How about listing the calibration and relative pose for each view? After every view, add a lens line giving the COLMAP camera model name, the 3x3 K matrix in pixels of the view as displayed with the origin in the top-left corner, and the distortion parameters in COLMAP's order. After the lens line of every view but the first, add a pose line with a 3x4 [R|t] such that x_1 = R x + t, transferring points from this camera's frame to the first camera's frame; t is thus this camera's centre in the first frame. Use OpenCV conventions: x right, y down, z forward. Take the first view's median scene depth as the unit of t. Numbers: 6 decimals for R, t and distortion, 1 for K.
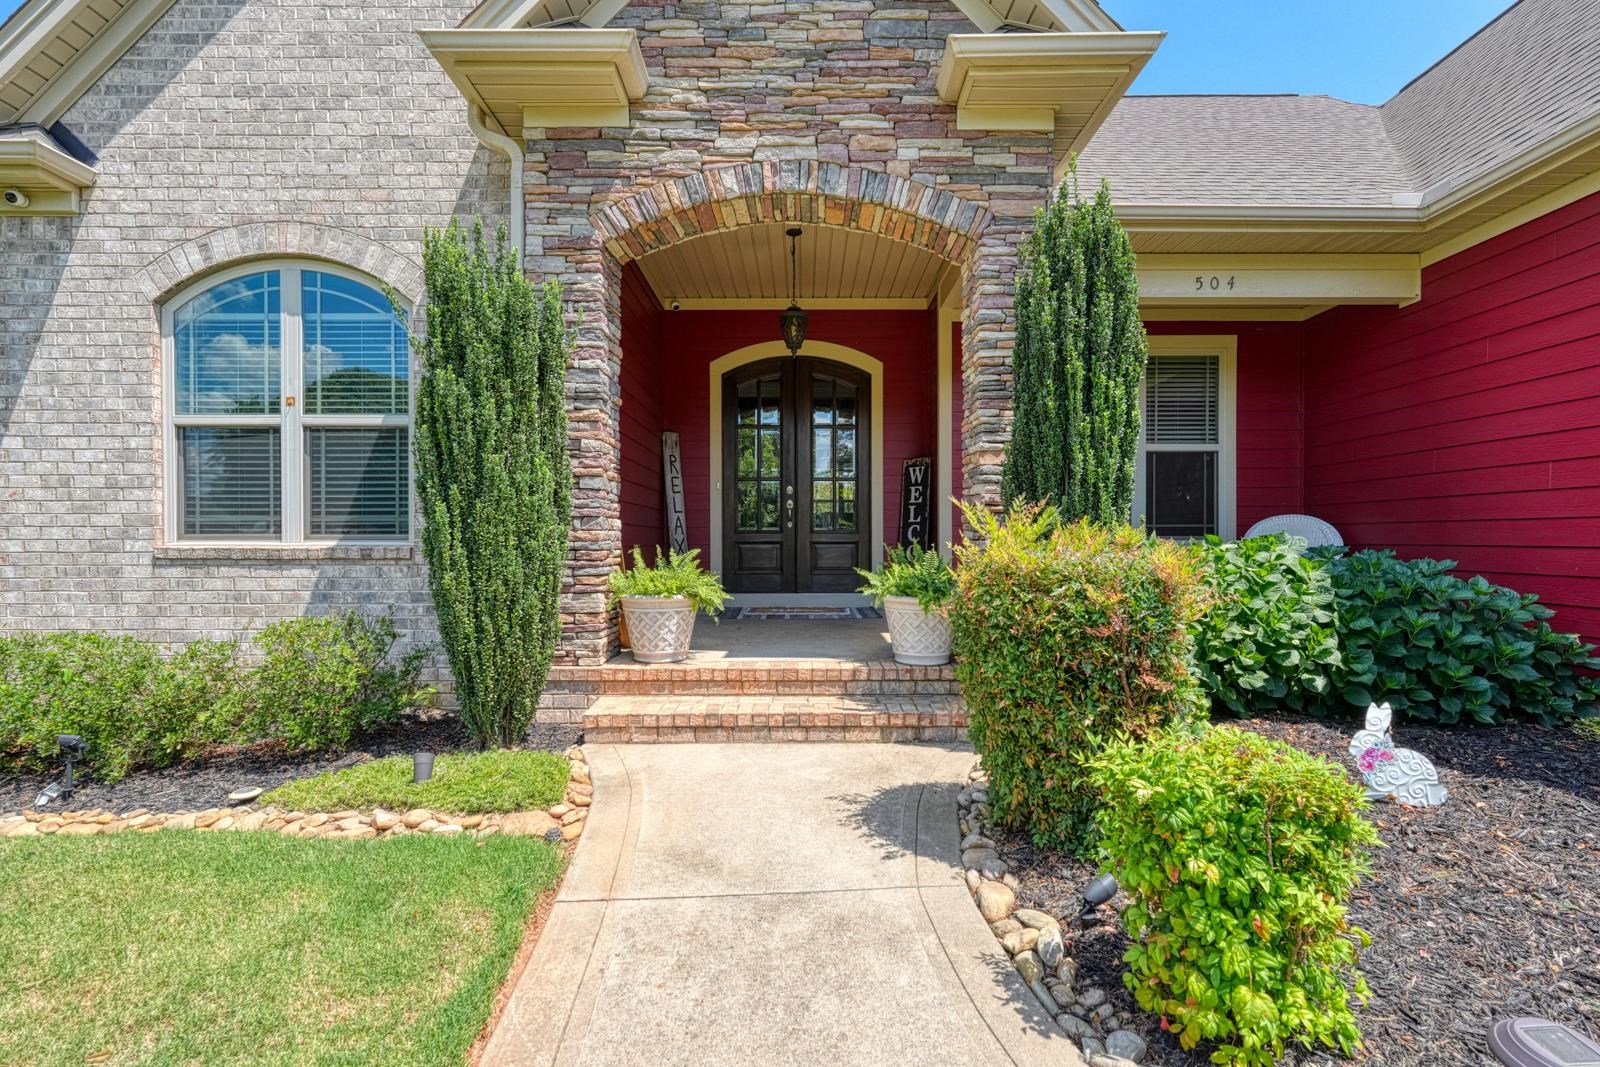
lens RADIAL K [[705.8, 0, 799.4], [0, 705.8, 535.0], [0, 0, 1]] dist [0.002296, 0.002135]
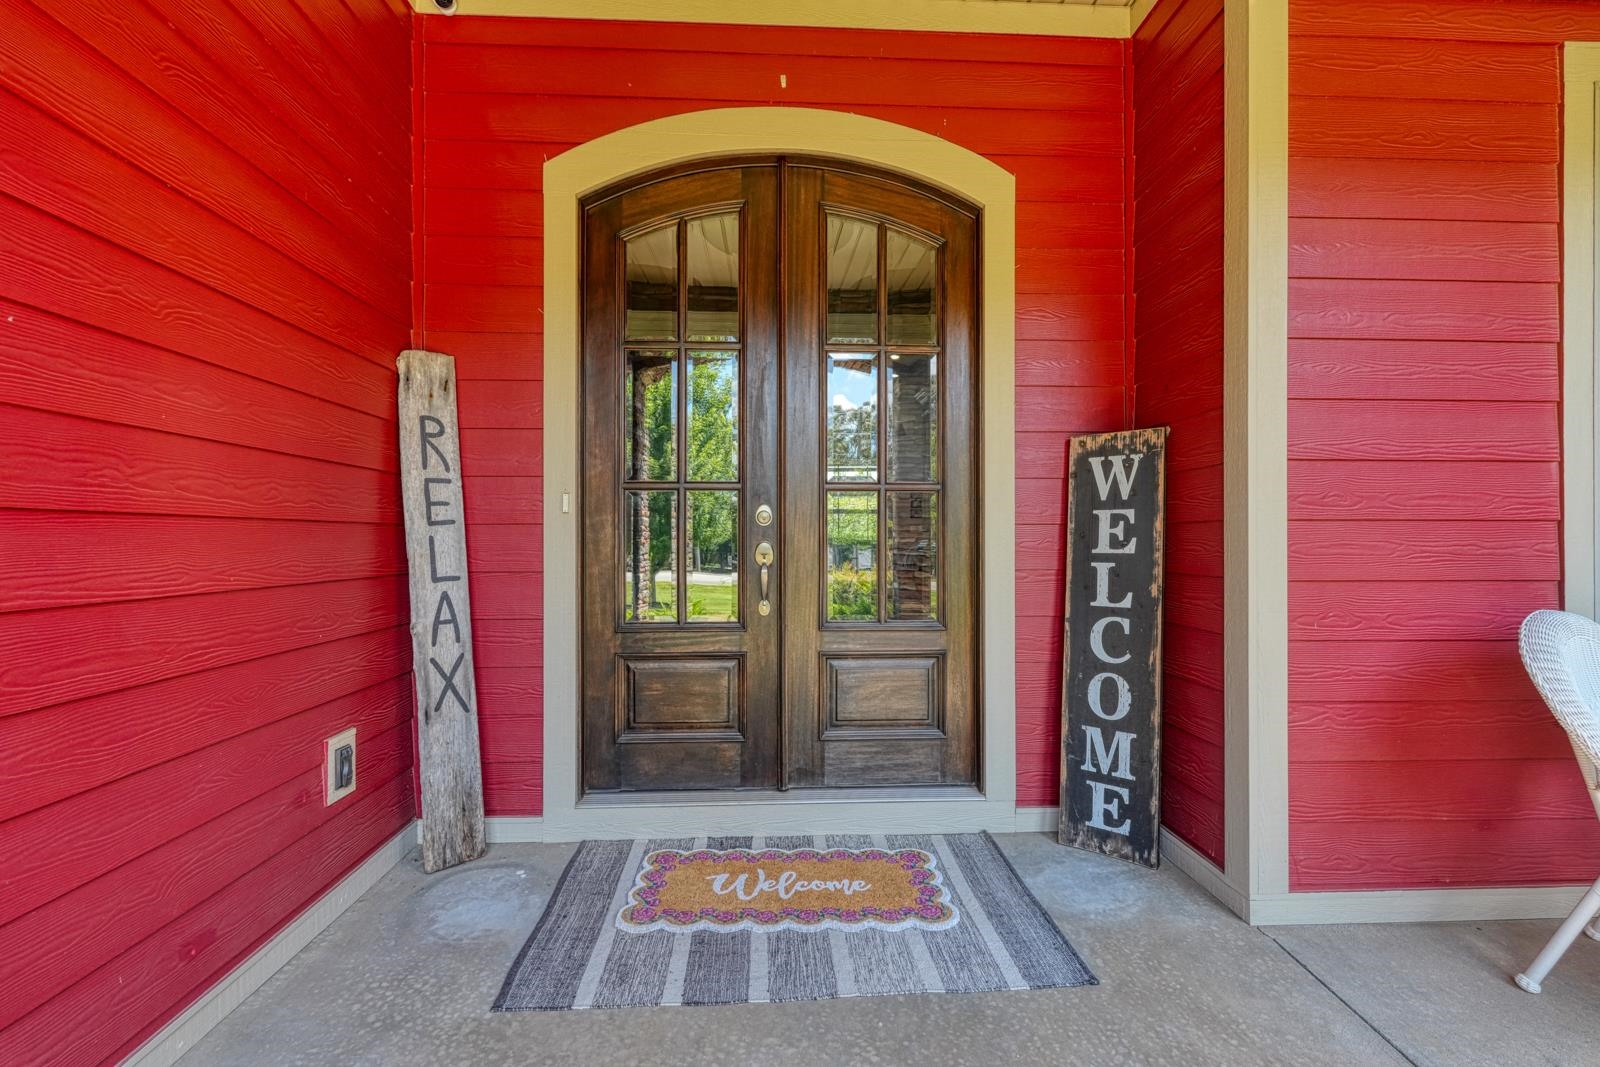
lens RADIAL K [[705.8, 0, 802.6], [0, 705.8, 536.8], [0, 0, 1]] dist [0.002296, 0.002135]
pose [[0.998594, 0.001694, 0.052980, -0.013220], [-0.001489, 0.999991, -0.003909, -0.052259], [-0.052986, 0.003825, 0.998588, 0.639639]]
